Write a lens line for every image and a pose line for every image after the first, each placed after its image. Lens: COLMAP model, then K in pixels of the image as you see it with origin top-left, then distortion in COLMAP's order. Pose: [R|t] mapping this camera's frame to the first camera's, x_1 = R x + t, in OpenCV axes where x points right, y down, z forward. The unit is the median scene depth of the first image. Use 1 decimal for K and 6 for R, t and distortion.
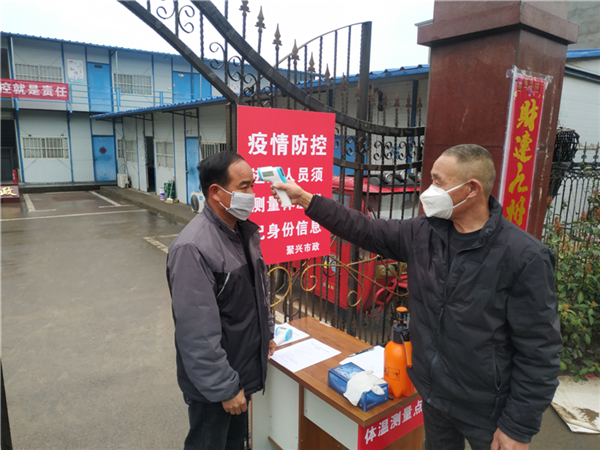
lens RADIAL K [[433.7, 0, 297.5], [0, 433.7, 228.8], [0, 0, 1]] dist [0.020158, -0.028653]
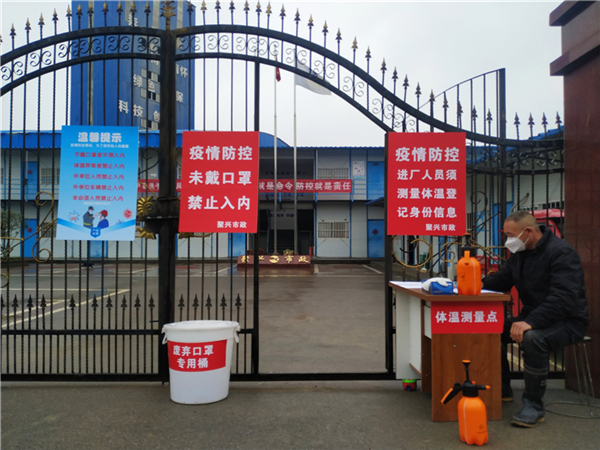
lens RADIAL K [[433.7, 0, 297.9], [0, 433.7, 225.7], [0, 0, 1]] dist [0.020158, -0.028653]
pose [[0.812531, -0.033602, -0.581949, 0.444110], [-0.098985, 0.975885, -0.194554, 0.349800], [0.574452, 0.215685, 0.789610, -0.352765]]
